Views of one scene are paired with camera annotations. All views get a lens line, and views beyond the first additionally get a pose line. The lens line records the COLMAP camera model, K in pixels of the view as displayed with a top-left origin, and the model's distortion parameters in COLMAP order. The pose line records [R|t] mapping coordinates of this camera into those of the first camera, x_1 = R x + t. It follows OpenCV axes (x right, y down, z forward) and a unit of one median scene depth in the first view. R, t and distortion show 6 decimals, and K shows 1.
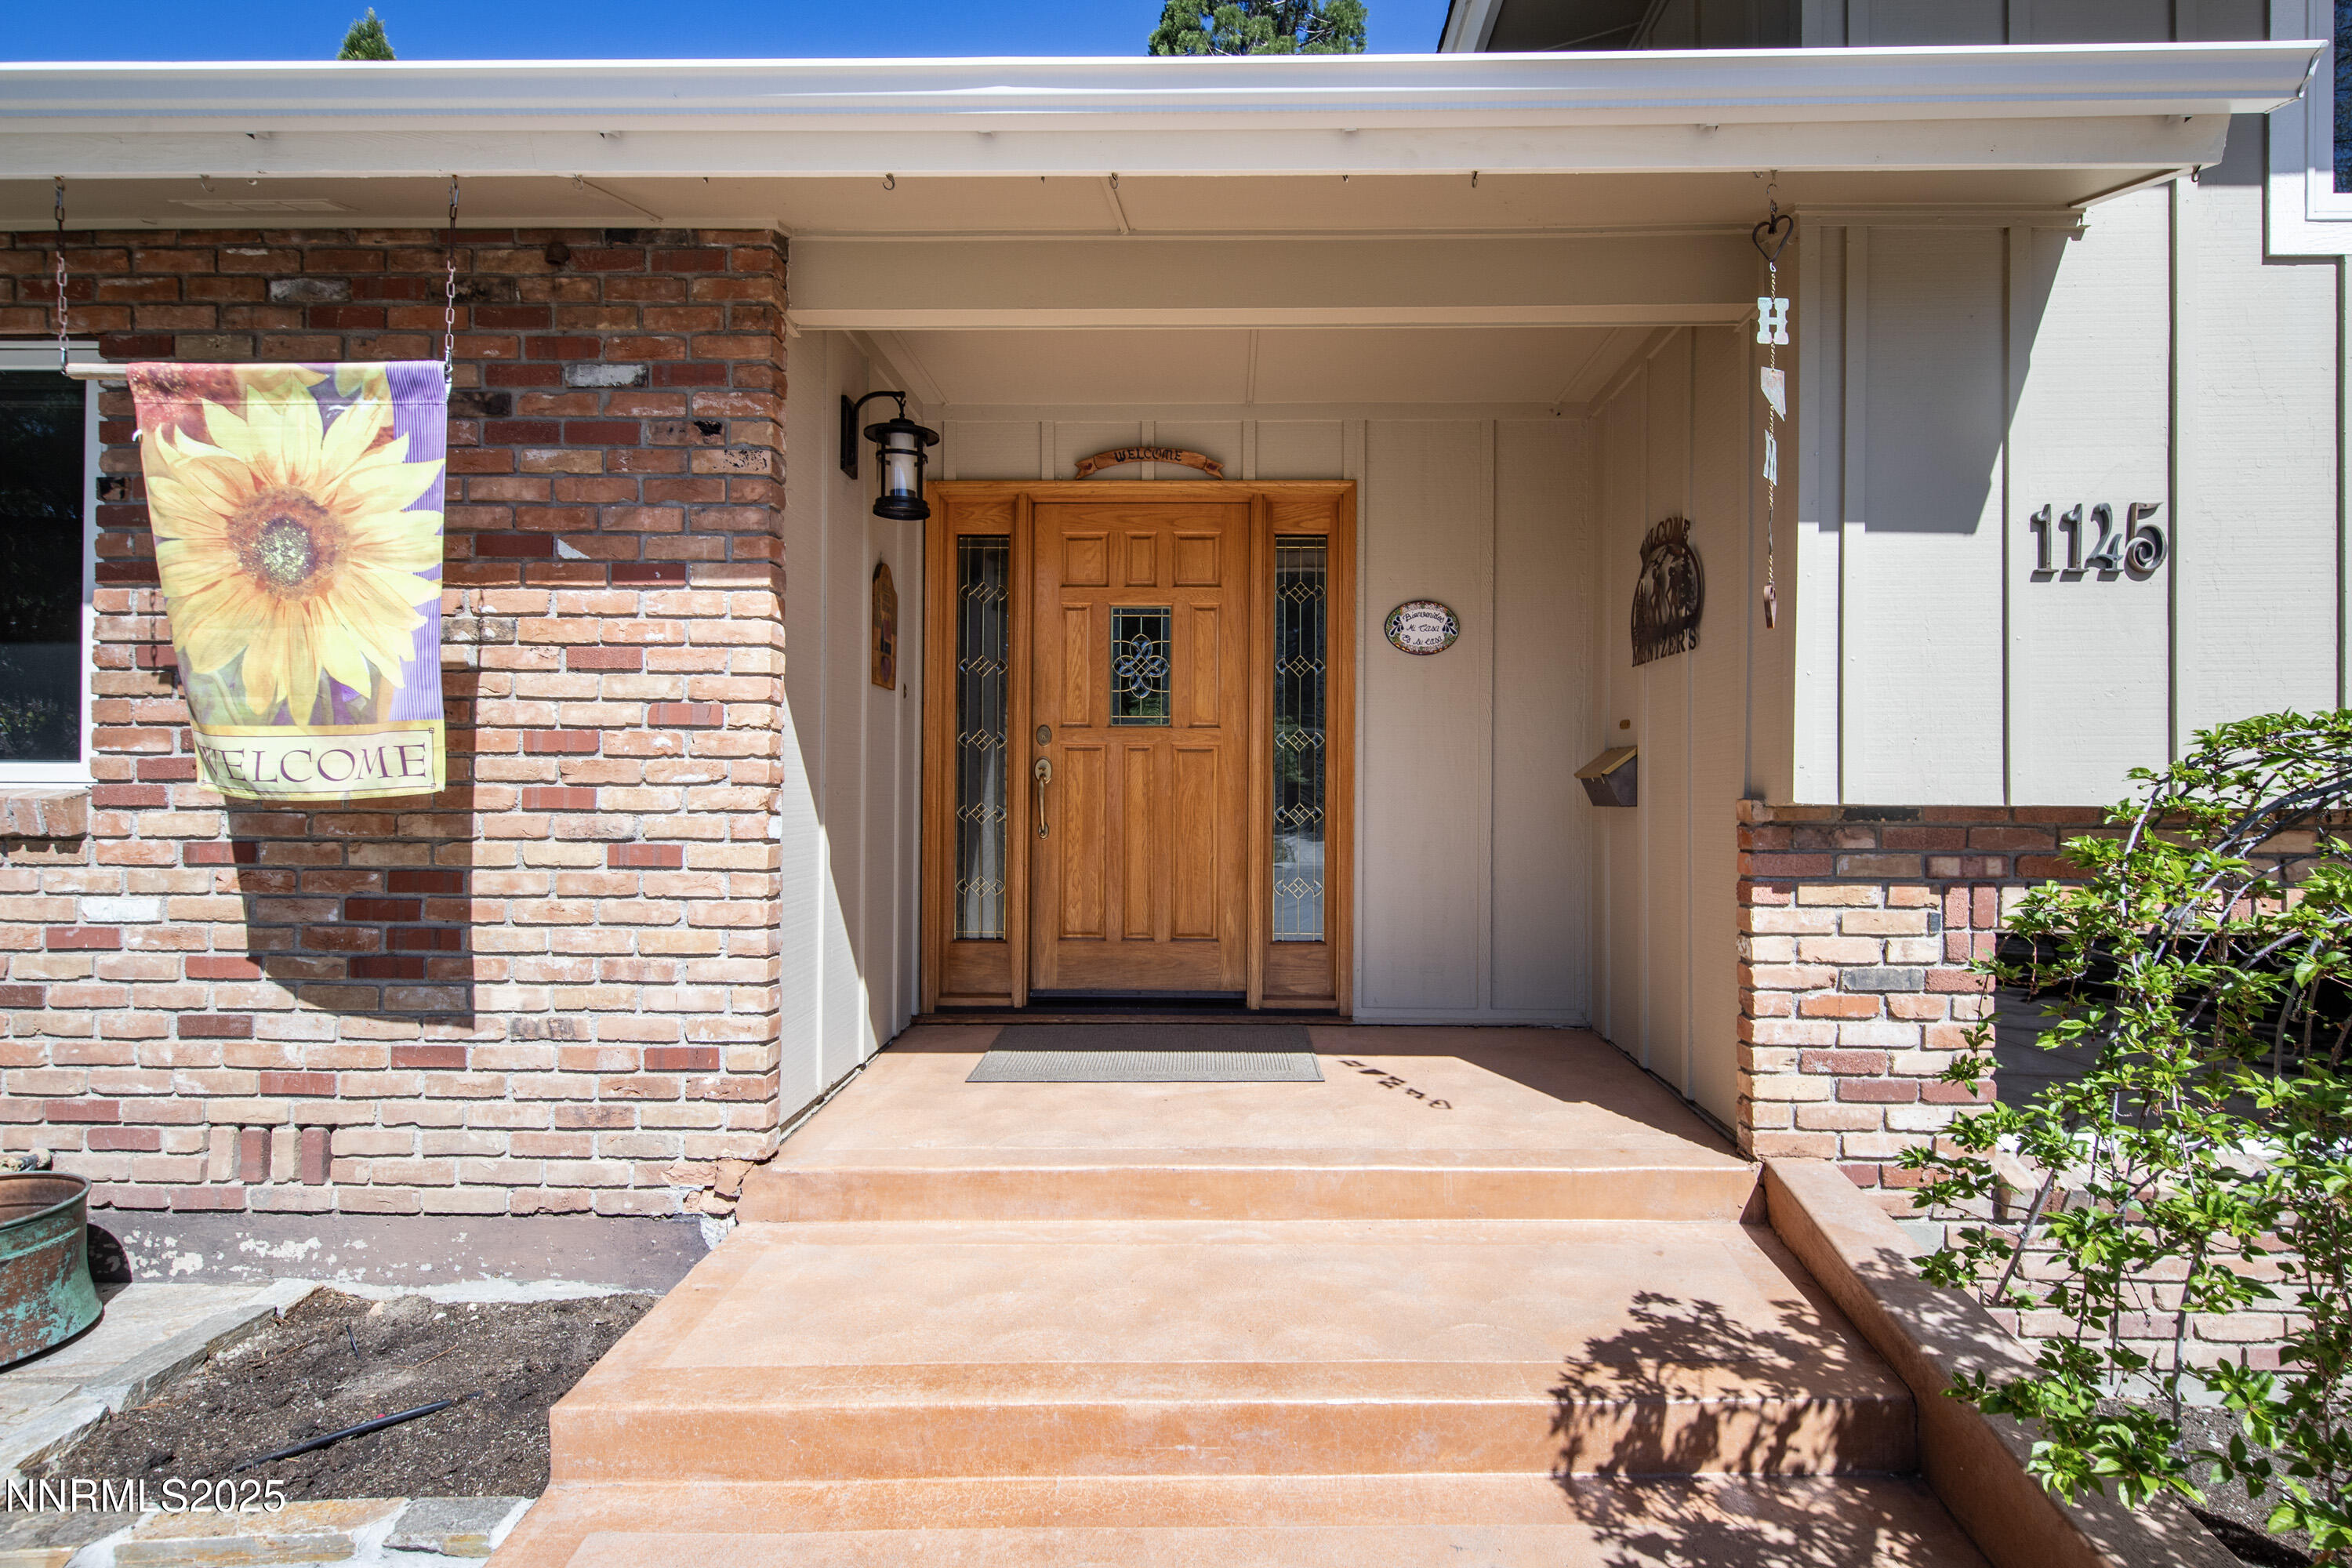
lens RADIAL K [[1197.1, 0, 1216.8], [0, 1197.1, 790.3], [0, 0, 1]] dist [0.009831, 0.000016]
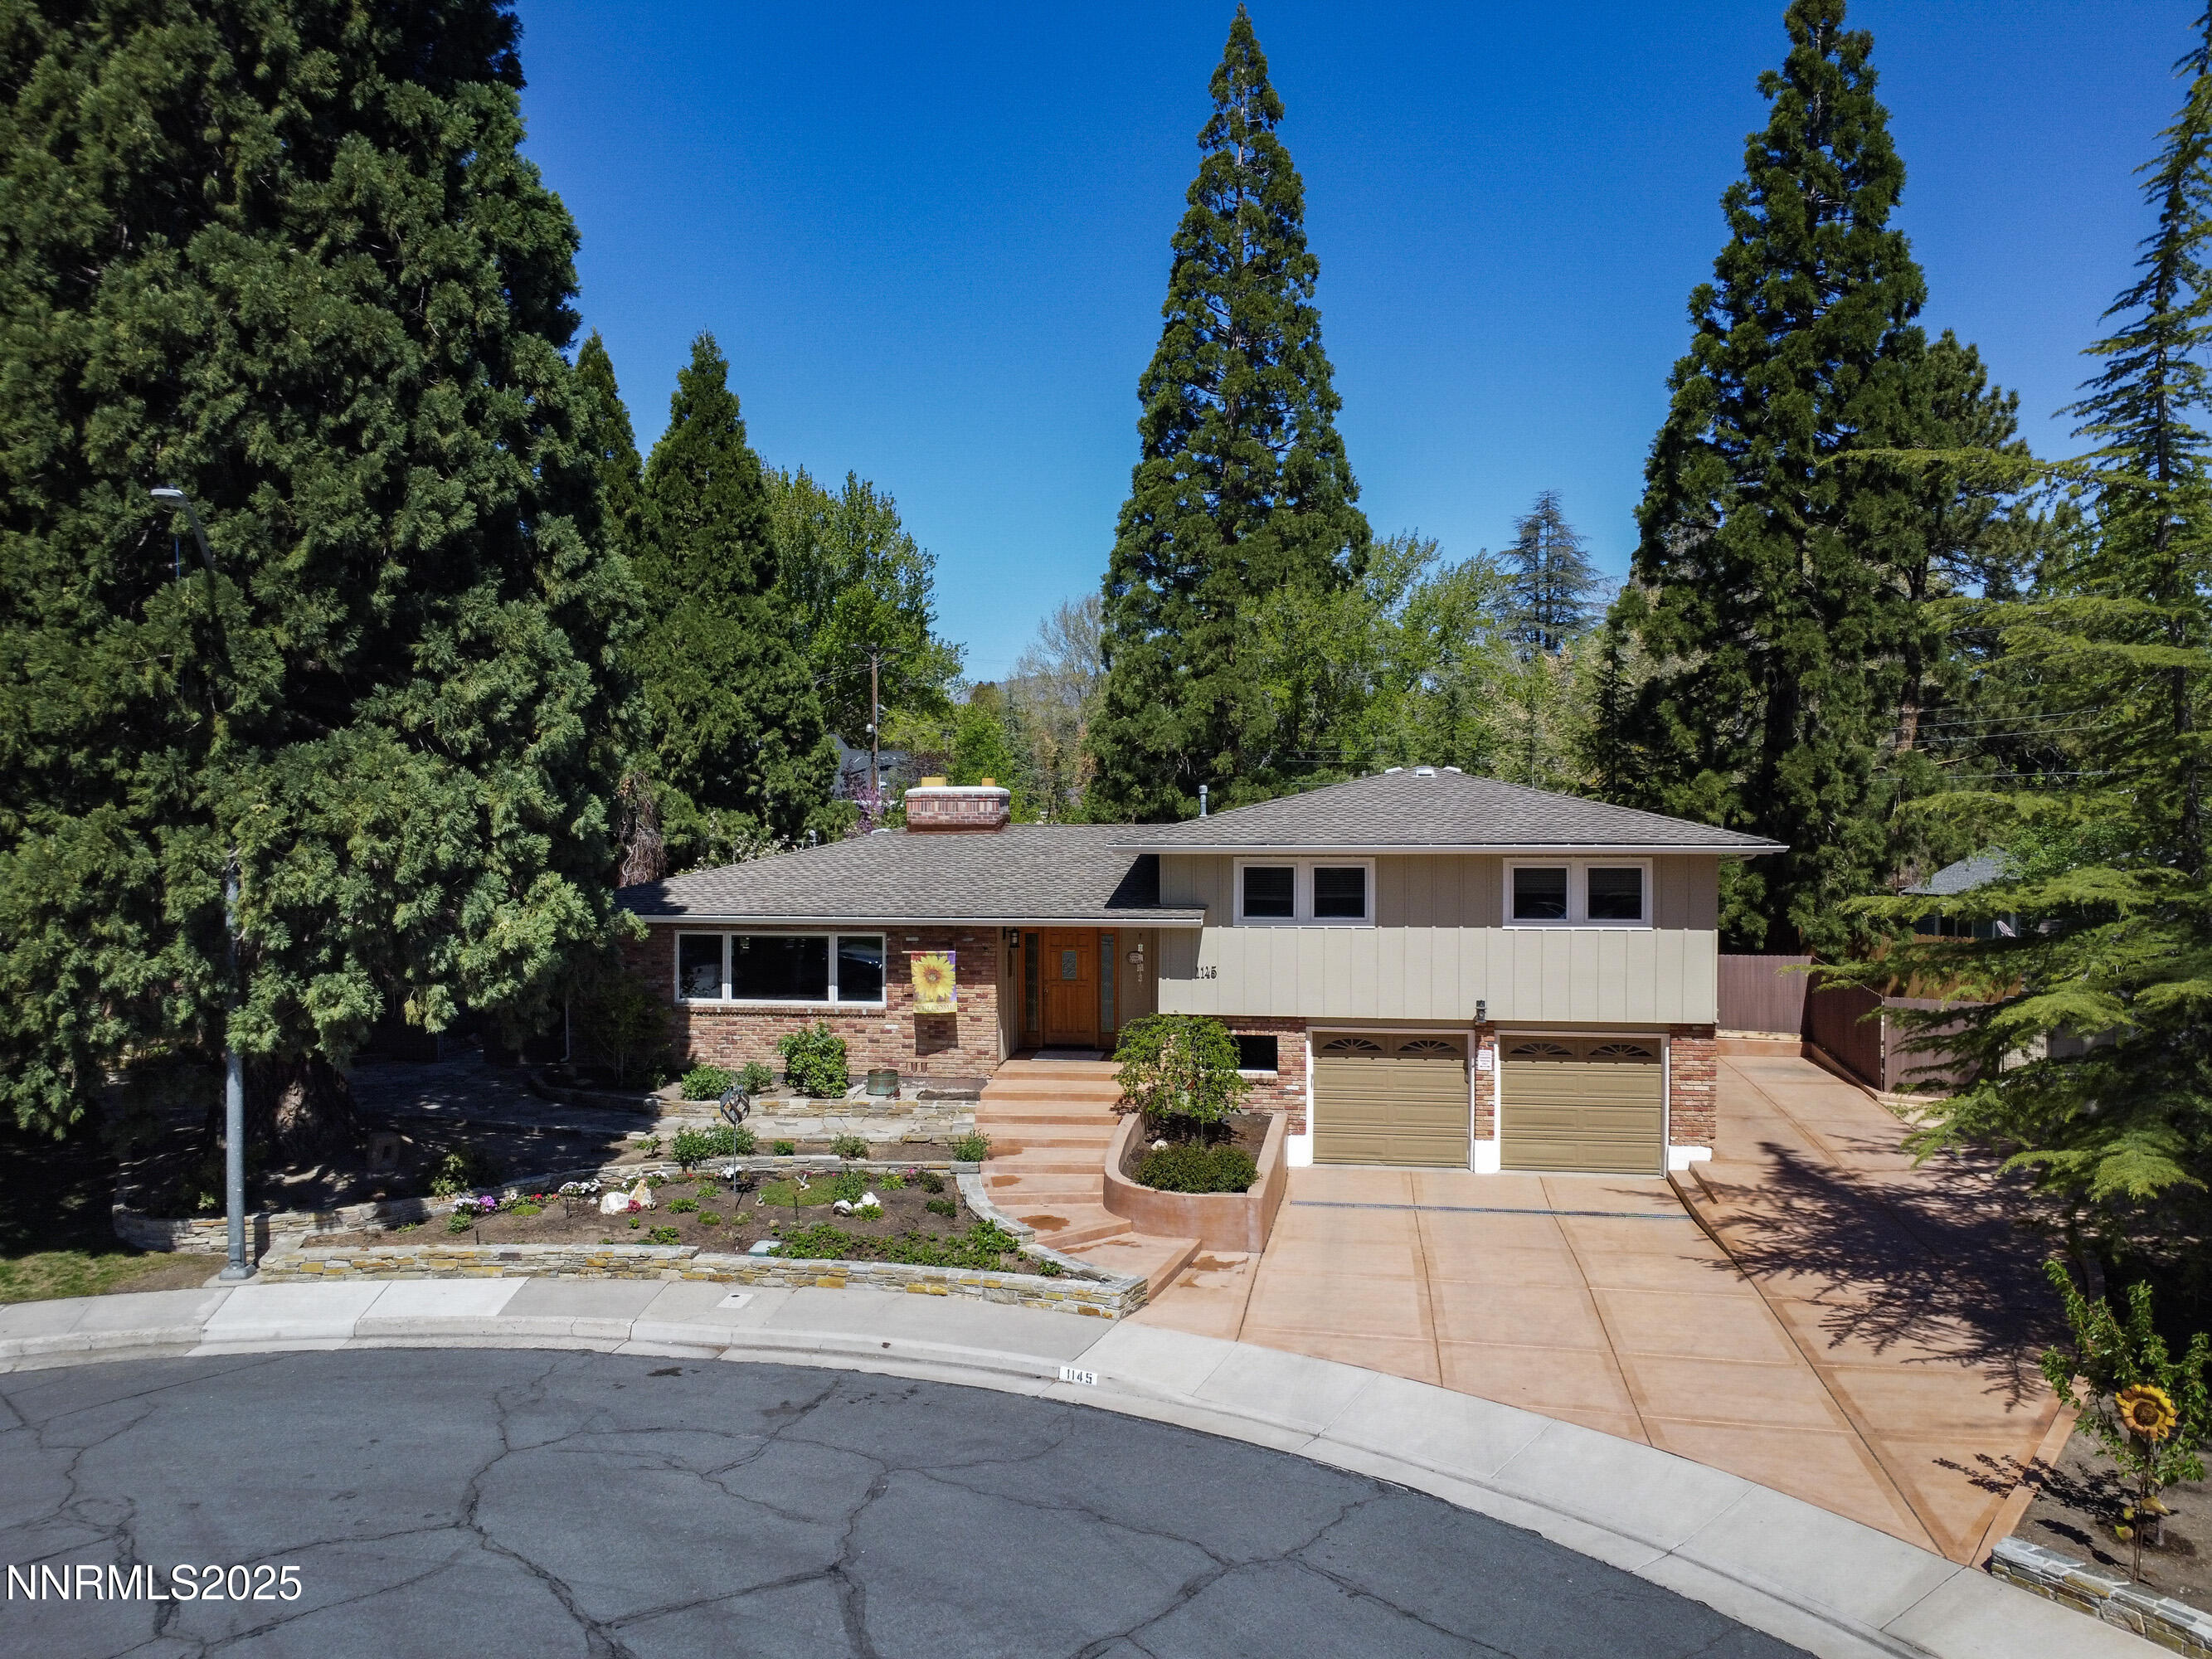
lens RADIAL K [[1543.1, 0, 1103.1], [0, 1543.1, 841.7], [0, 0, 1]] dist [-0.062029, -0.005777]
pose [[0.987848, -0.007810, -0.155227, 1.344058], [0.012959, 0.999398, 0.032188, -1.064044], [0.154882, -0.033809, 0.987354, -6.434193]]
